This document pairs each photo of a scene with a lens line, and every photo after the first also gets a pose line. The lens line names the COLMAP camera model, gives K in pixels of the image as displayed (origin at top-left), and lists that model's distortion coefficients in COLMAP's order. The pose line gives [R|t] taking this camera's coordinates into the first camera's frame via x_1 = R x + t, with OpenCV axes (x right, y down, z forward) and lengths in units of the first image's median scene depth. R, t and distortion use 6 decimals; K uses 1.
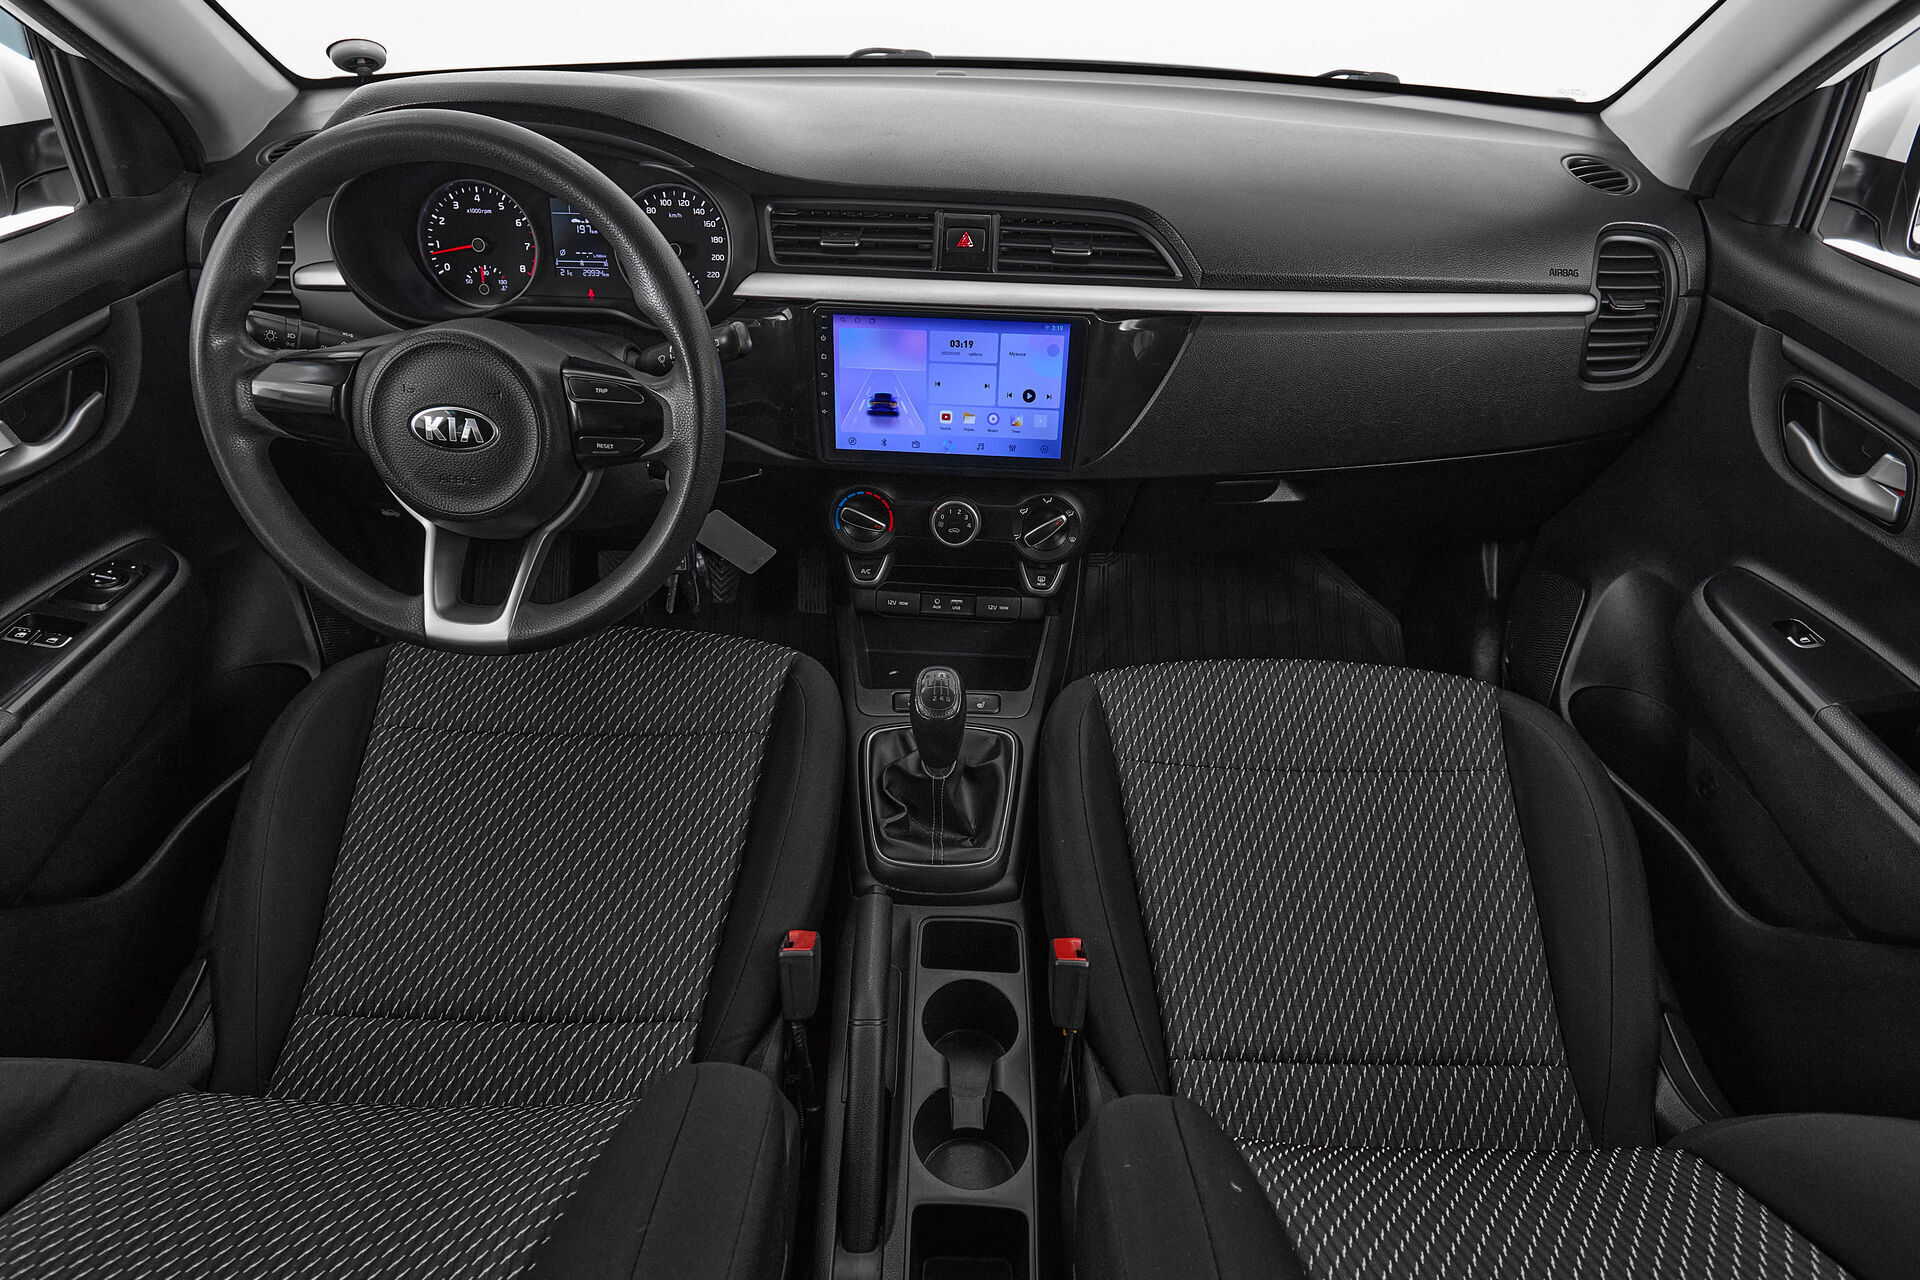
lens RADIAL K [[1127.1, 0, 941.8], [0, 1127.1, 706.2], [0, 0, 1]] dist [-0.000371, -0.003084]
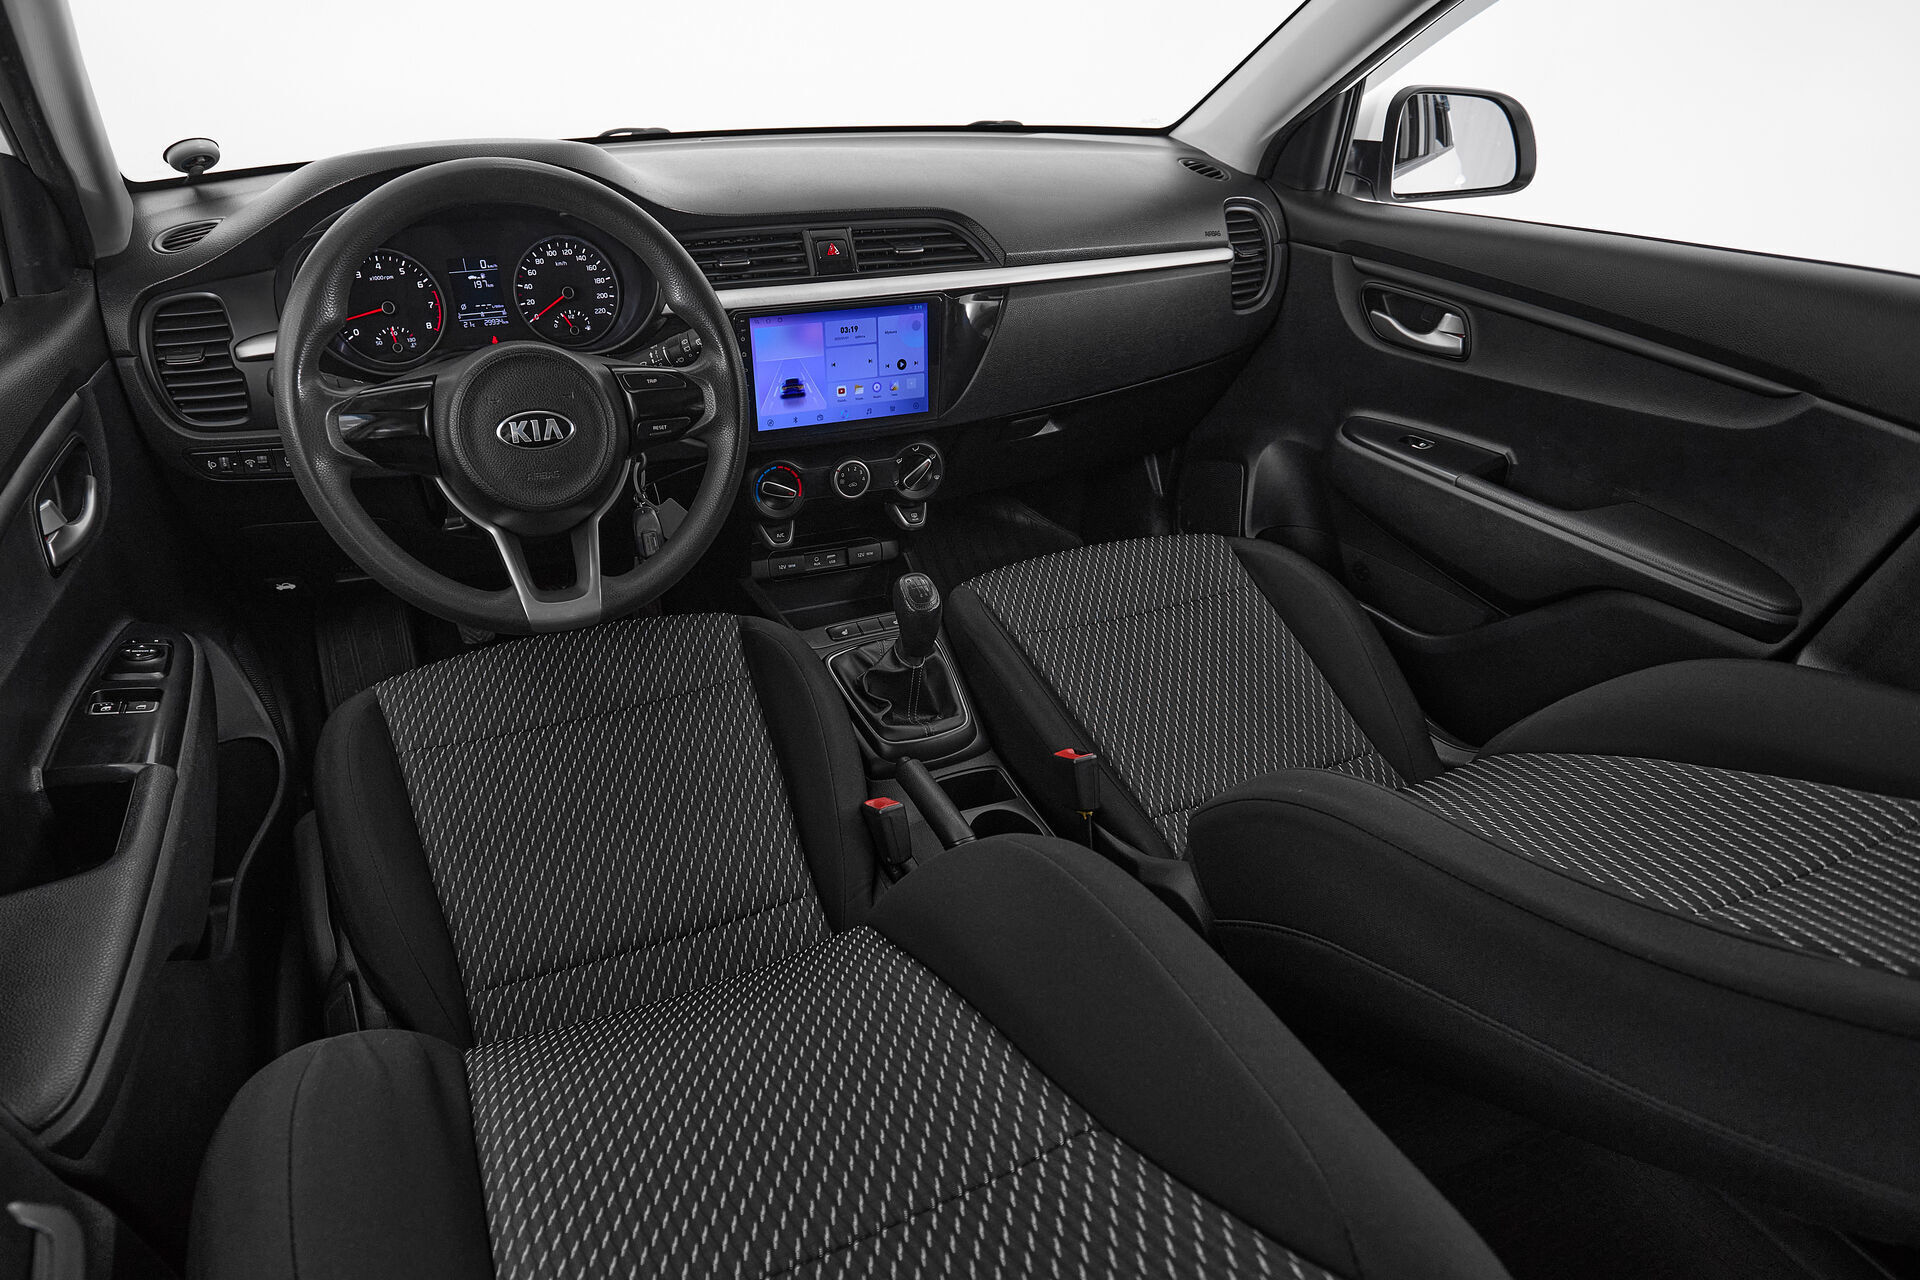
lens RADIAL K [[1048.4, 0, 827.6], [0, 1048.4, 720.1], [0, 0, 1]] dist [-0.001420, -0.000752]
pose [[0.921880, -0.235587, 0.307630, -0.454305], [0.249490, 0.968358, -0.006070, 0.100098], [-0.296466, 0.082347, 0.951487, -0.072103]]
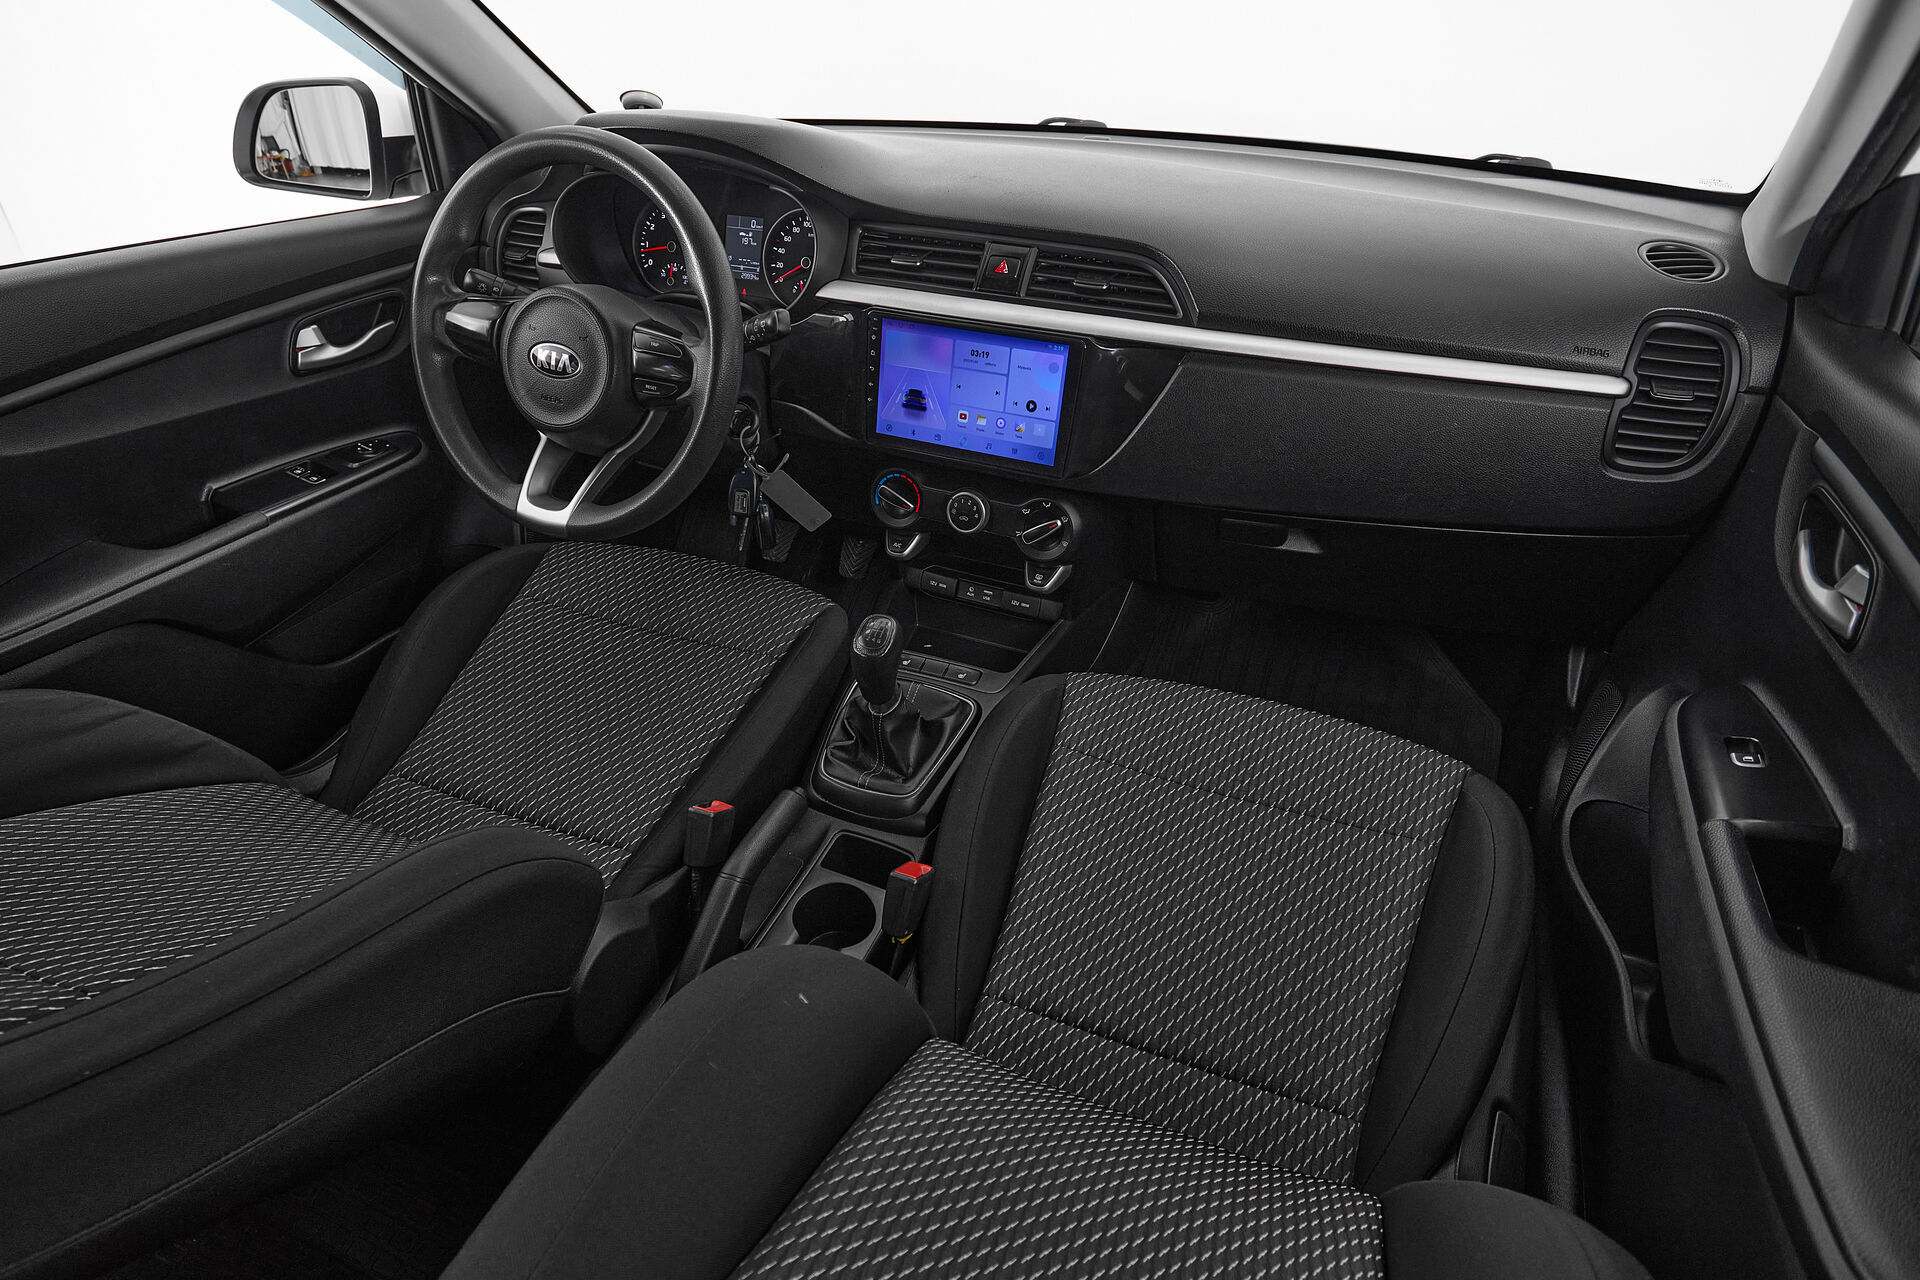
lens RADIAL K [[1081.7, 0, 908.8], [0, 1081.7, 718.0], [0, 0, 1]] dist [0.000006, -0.000298]
pose [[0.921576, 0.215491, -0.322896, 0.377901], [-0.230085, 0.973144, -0.007238, 0.065824], [0.312664, 0.080964, 0.946407, -0.044453]]
